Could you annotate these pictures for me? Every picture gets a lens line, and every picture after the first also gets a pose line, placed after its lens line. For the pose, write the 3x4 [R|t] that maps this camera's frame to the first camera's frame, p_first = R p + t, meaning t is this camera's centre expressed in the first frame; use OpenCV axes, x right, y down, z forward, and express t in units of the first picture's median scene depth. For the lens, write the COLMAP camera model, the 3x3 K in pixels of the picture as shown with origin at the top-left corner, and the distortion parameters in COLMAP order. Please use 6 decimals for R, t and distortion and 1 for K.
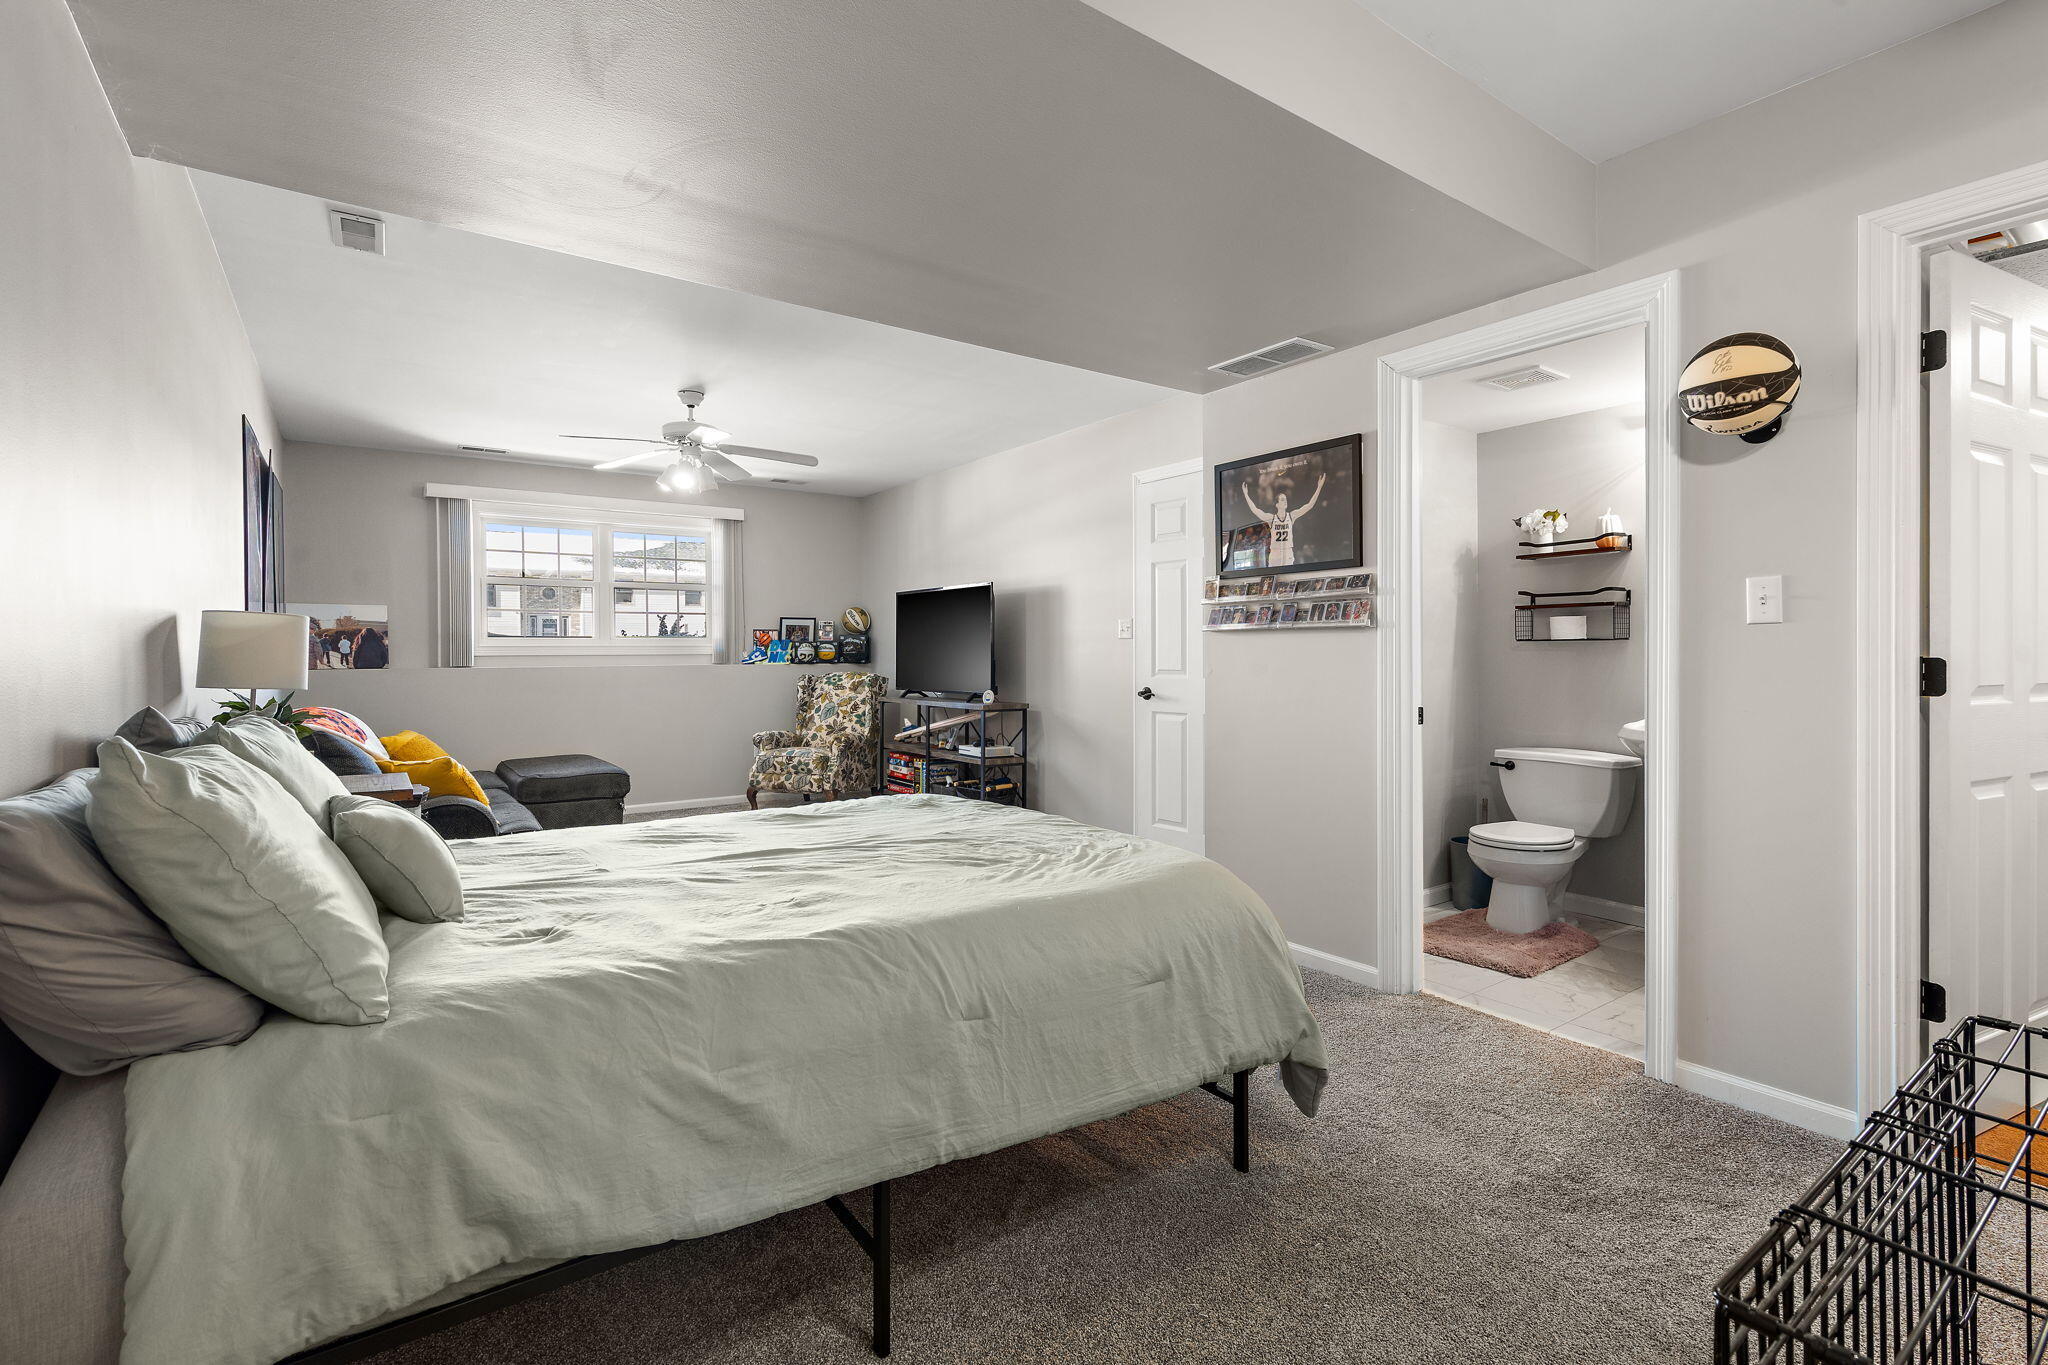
lens RADIAL K [[931.6, 0, 1029.6], [0, 931.6, 668.9], [0, 0, 1]] dist [0.000388, 0.000294]
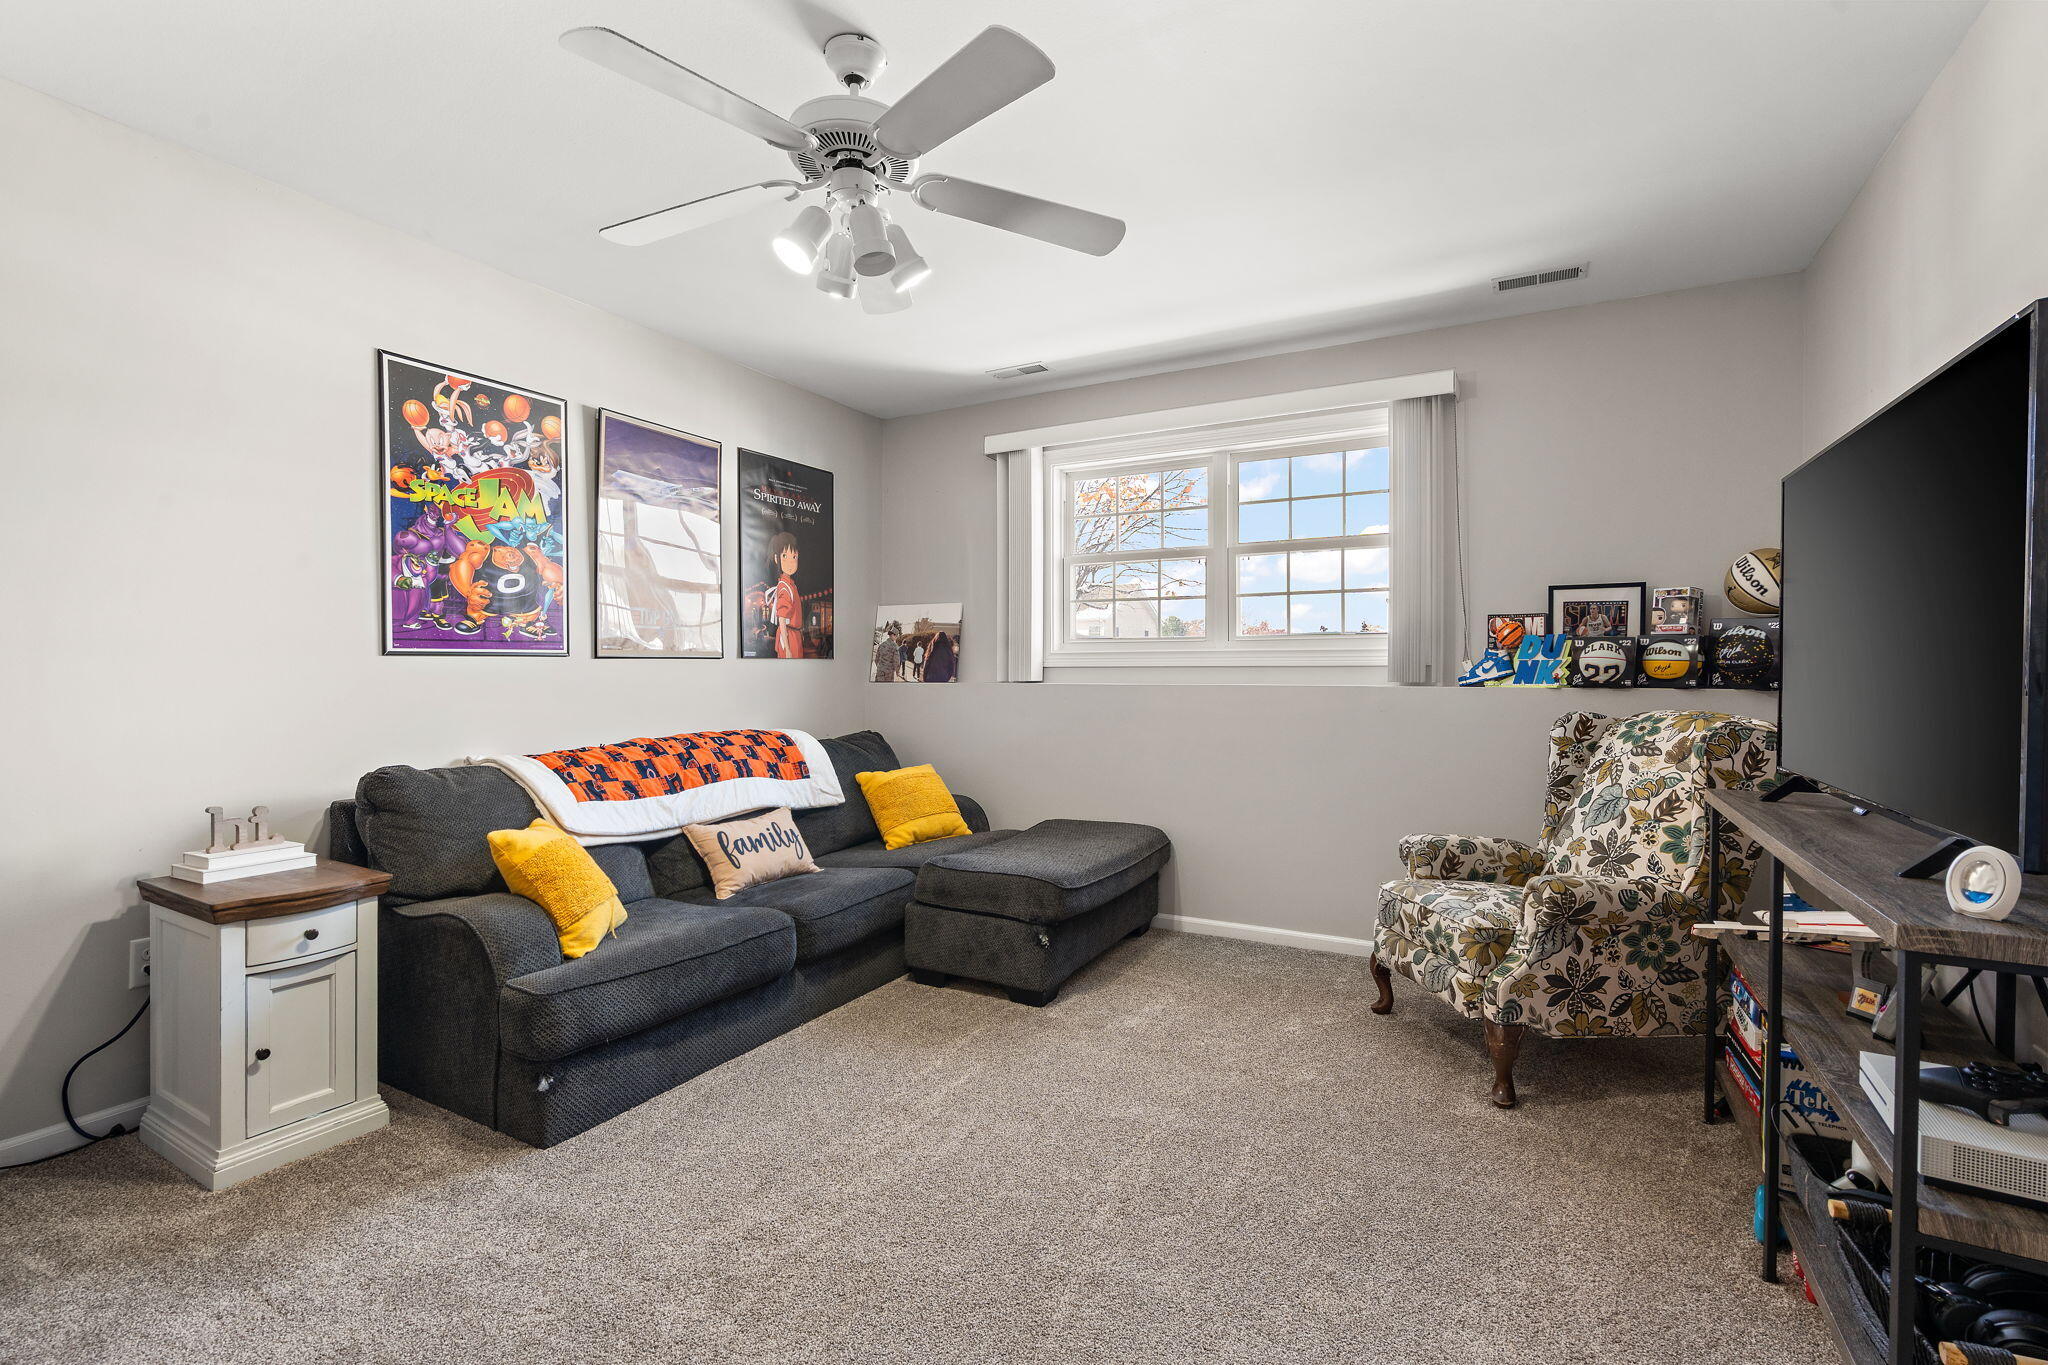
lens RADIAL K [[931.6, 0, 1029.6], [0, 931.6, 668.9], [0, 0, 1]] dist [0.000388, 0.000294]
pose [[0.435517, 0.002744, -0.900176, 0.042756], [-0.019262, 0.999795, -0.006272, -0.007626], [0.899974, 0.020071, 0.435480, 0.656547]]
